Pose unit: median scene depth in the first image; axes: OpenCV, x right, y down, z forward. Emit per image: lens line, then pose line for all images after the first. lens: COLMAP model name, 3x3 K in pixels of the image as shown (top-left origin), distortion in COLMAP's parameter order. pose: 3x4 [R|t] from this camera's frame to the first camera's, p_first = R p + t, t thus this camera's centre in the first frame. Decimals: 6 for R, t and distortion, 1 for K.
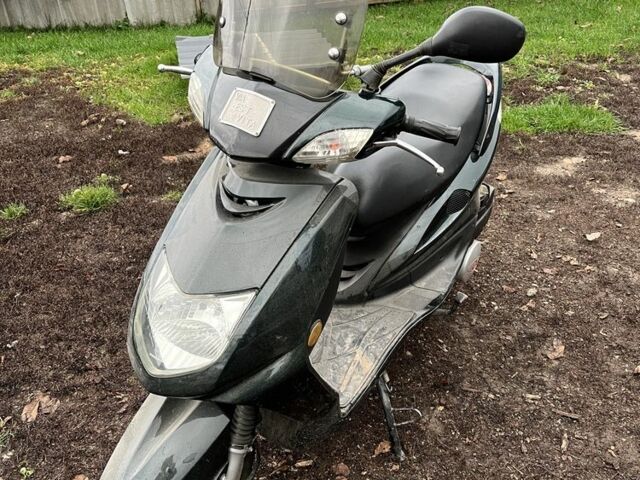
lens RADIAL K [[608.3, 0, 320.0], [0, 608.3, 240.0], [0, 0, 1]] dist [0.016713, 0.005940]
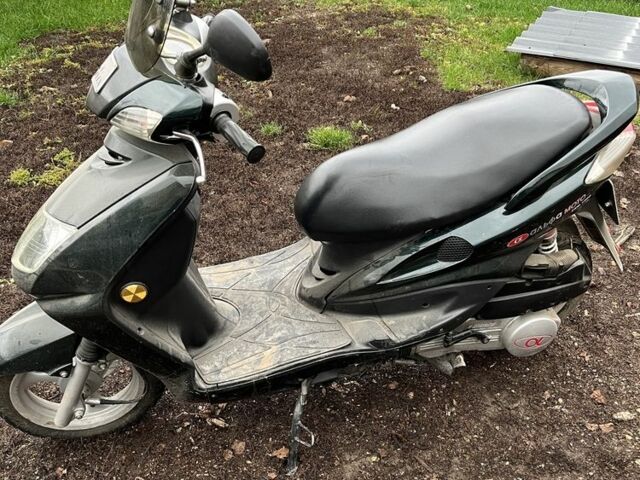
lens RADIAL K [[608.3, 0, 320.0], [0, 608.3, 240.0], [0, 0, 1]] dist [0.016713, 0.005940]
pose [[0.753328, 0.380057, -0.536706, 0.540095], [-0.346995, 0.922964, 0.166529, -0.153681], [0.558650, 0.060783, 0.827173, 0.214412]]
